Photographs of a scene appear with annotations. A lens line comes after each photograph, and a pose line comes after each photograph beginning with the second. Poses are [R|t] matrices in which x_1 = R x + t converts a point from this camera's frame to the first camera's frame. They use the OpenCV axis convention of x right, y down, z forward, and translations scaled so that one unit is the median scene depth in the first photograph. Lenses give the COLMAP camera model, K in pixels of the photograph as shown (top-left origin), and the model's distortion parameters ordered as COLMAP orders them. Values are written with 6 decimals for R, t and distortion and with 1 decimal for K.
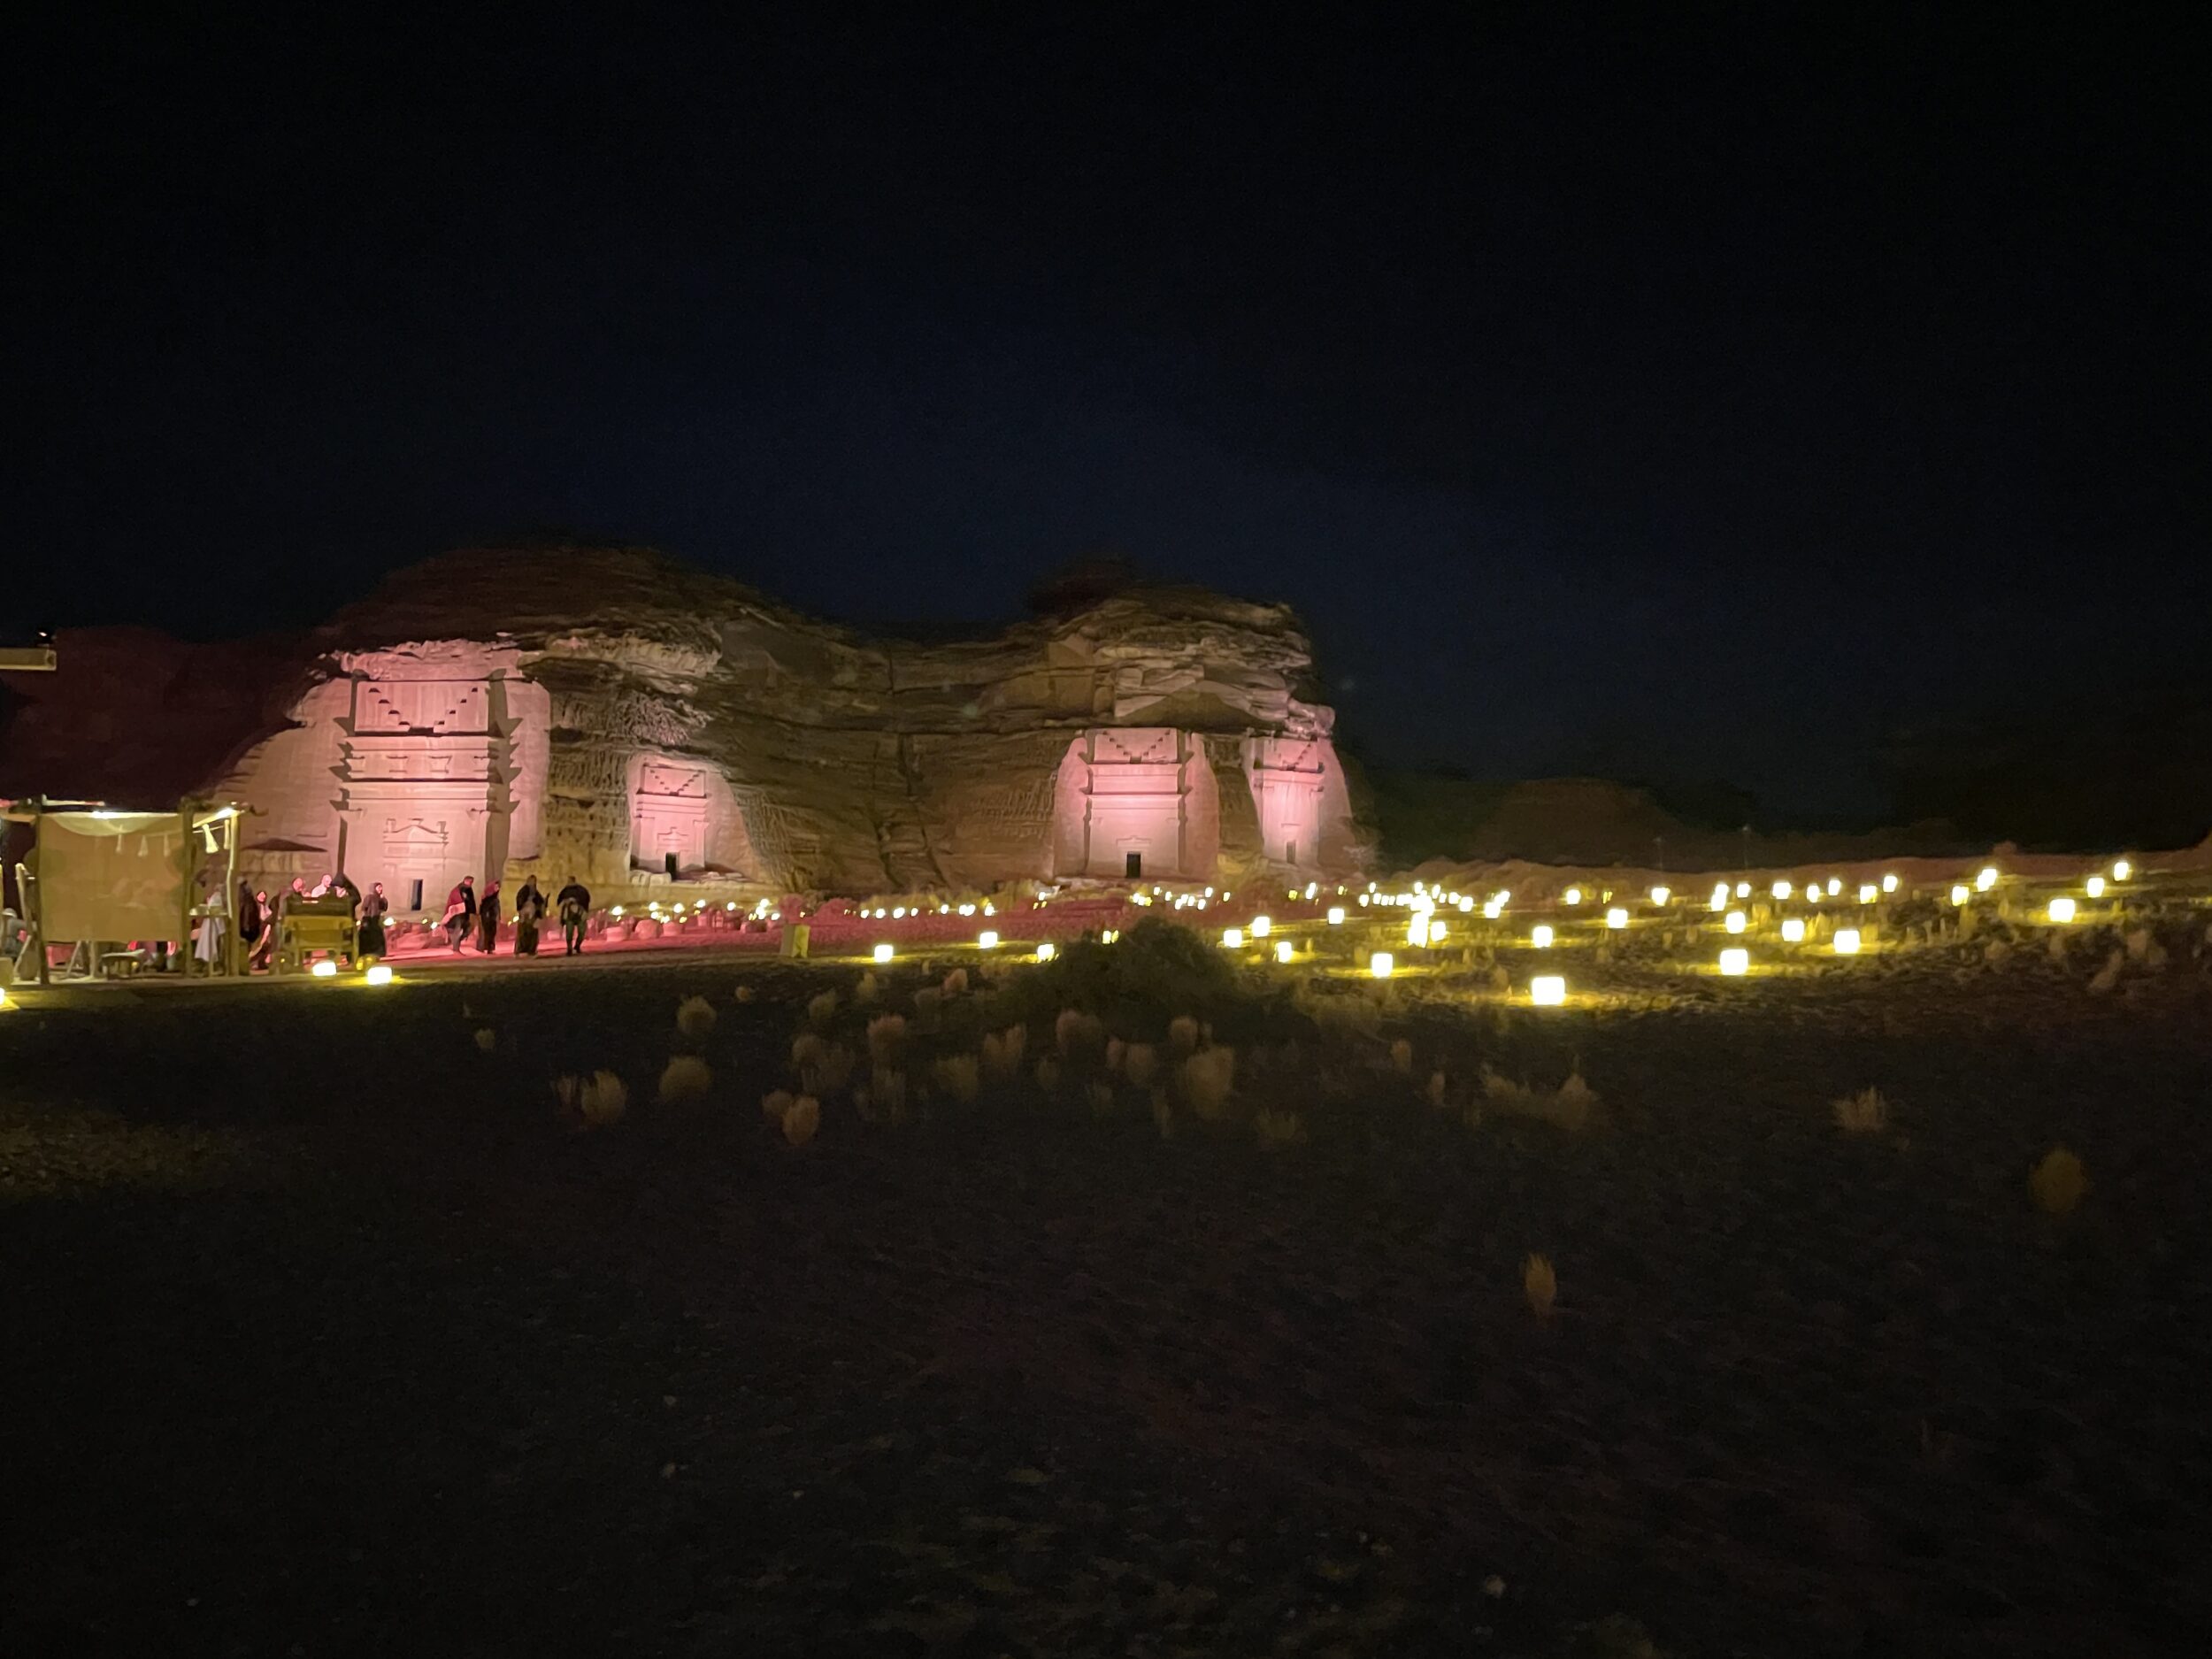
lens RADIAL K [[1568.4, 0, 1143.9], [0, 1568.4, 826.5], [0, 0, 1]] dist [-0.001581, -0.002544]
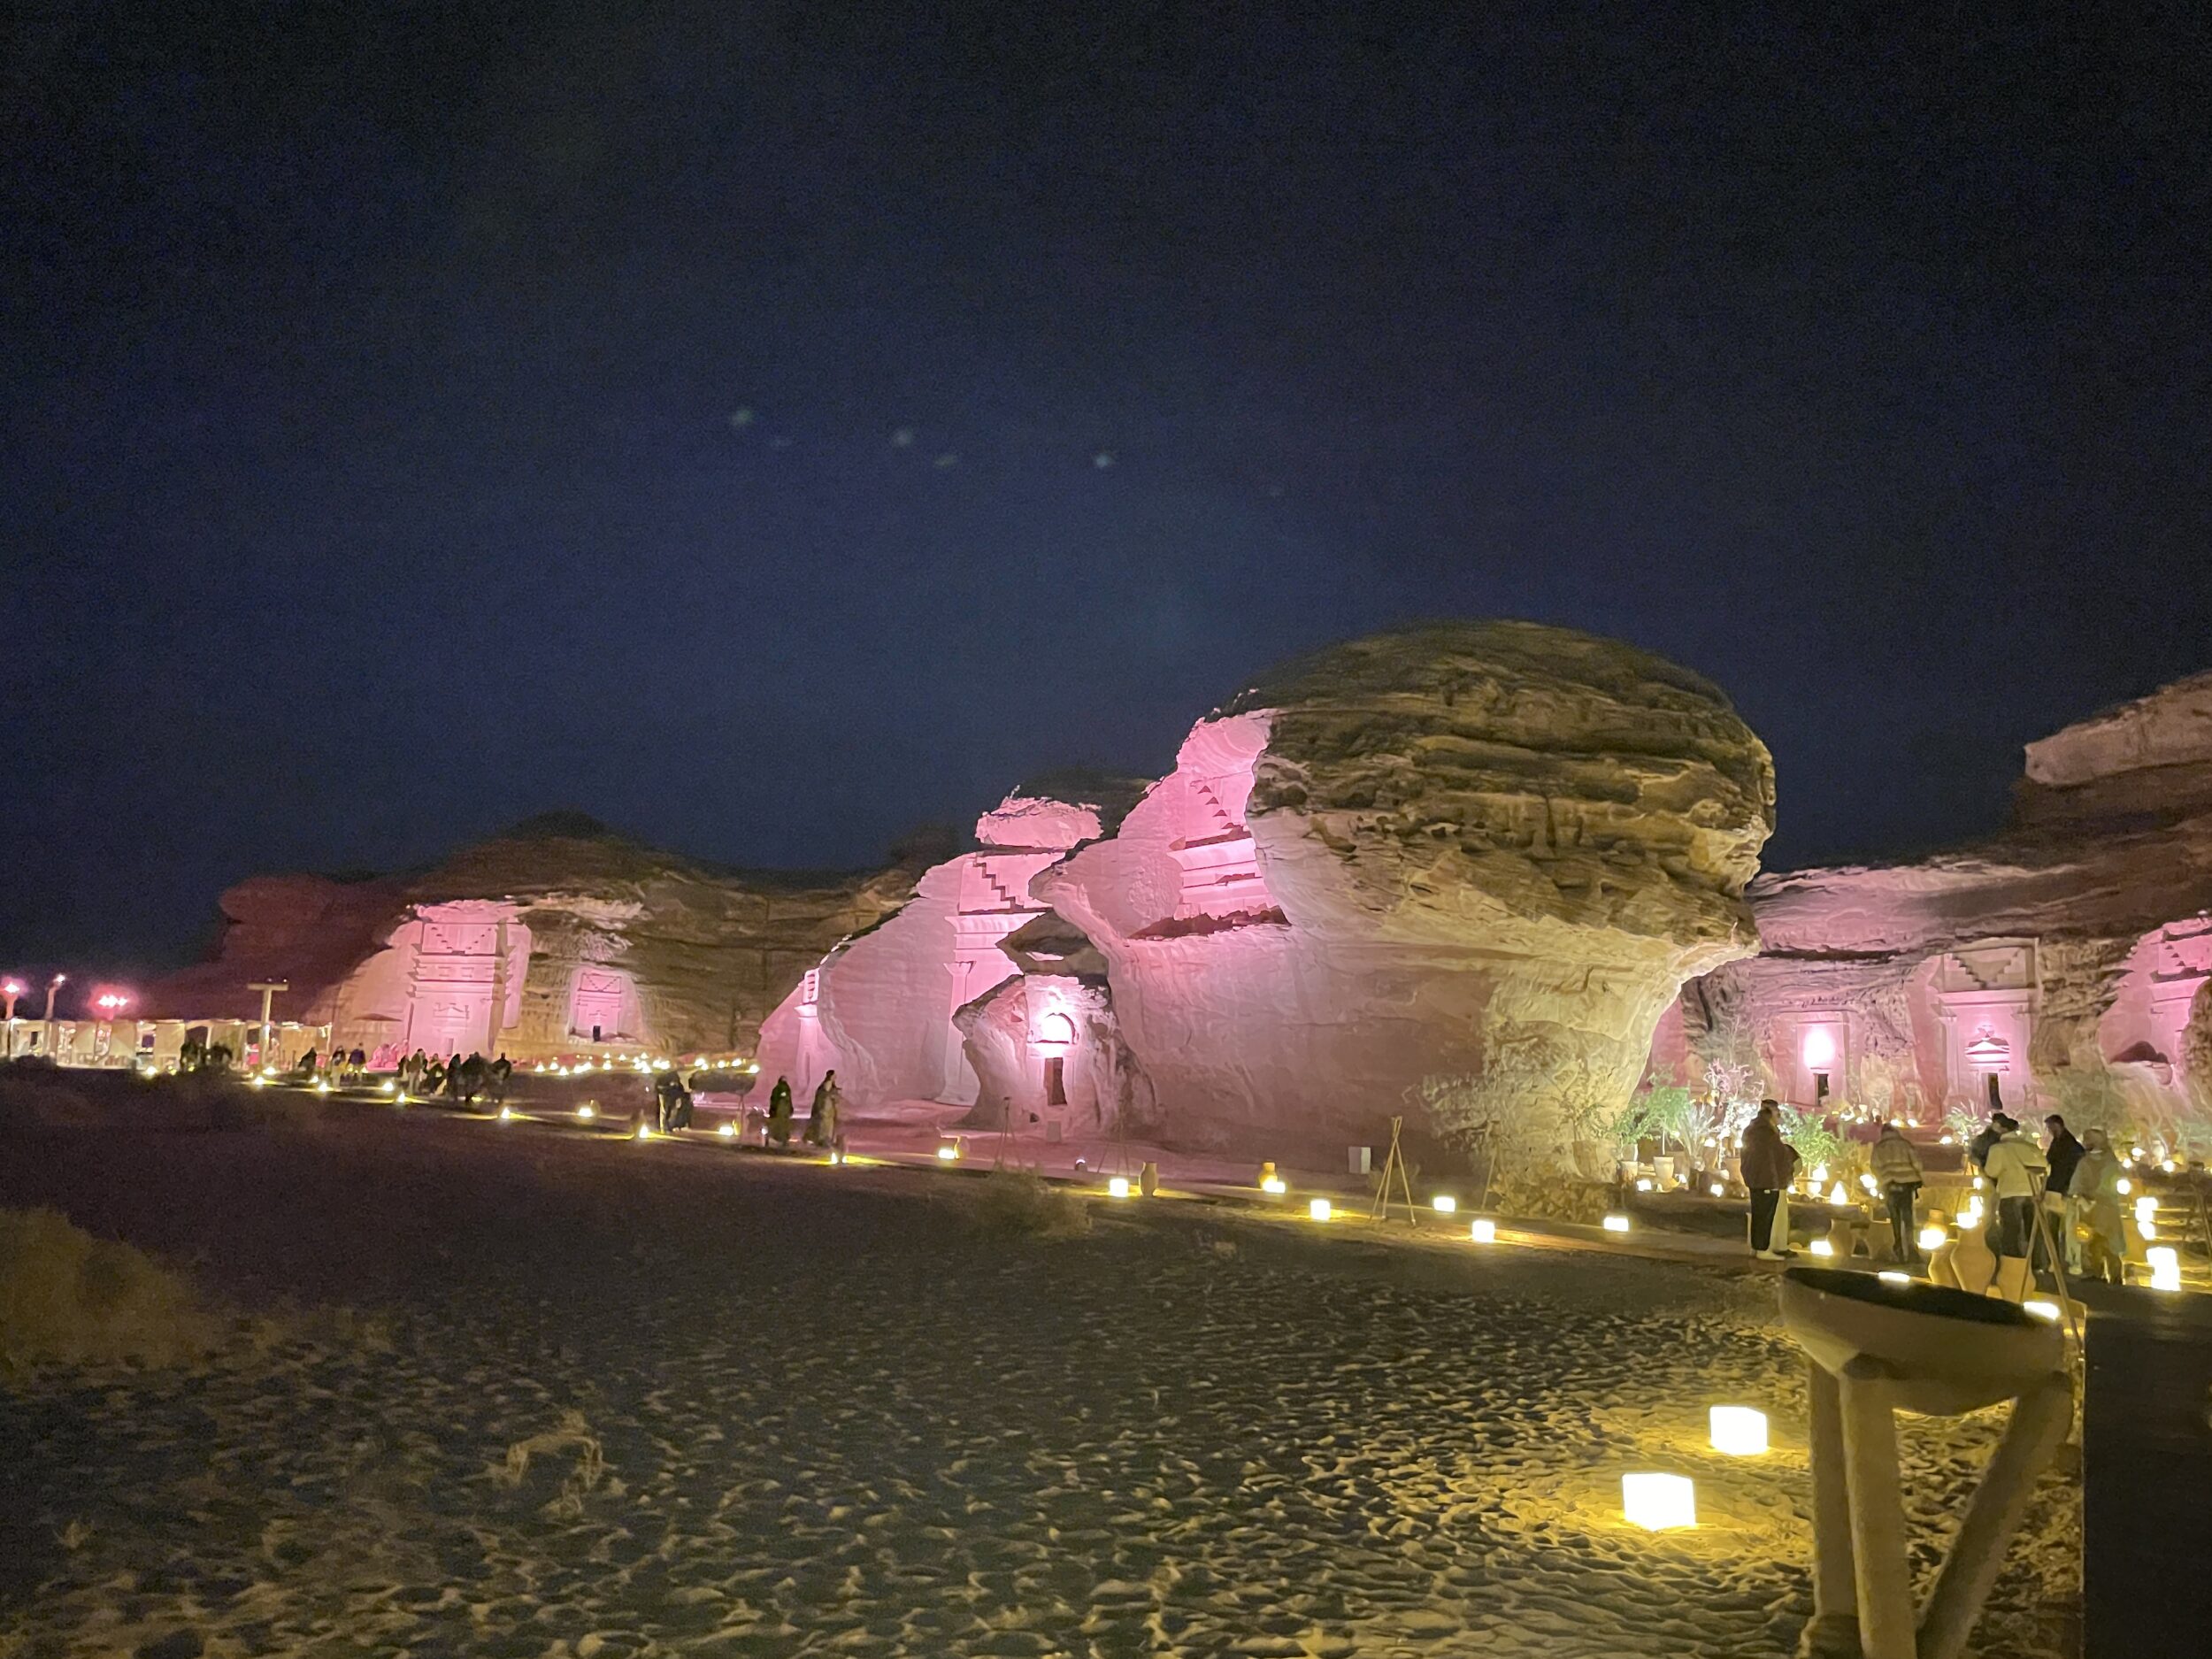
lens RADIAL K [[1510.6, 0, 1106.0], [0, 1510.6, 829.5], [0, 0, 1]] dist [0.000551, -0.000638]
pose [[0.997090, 0.007827, -0.075829, 0.367733], [-0.015912, 0.994174, -0.106609, -0.028357], [0.074553, 0.107505, 0.991405, -0.600729]]
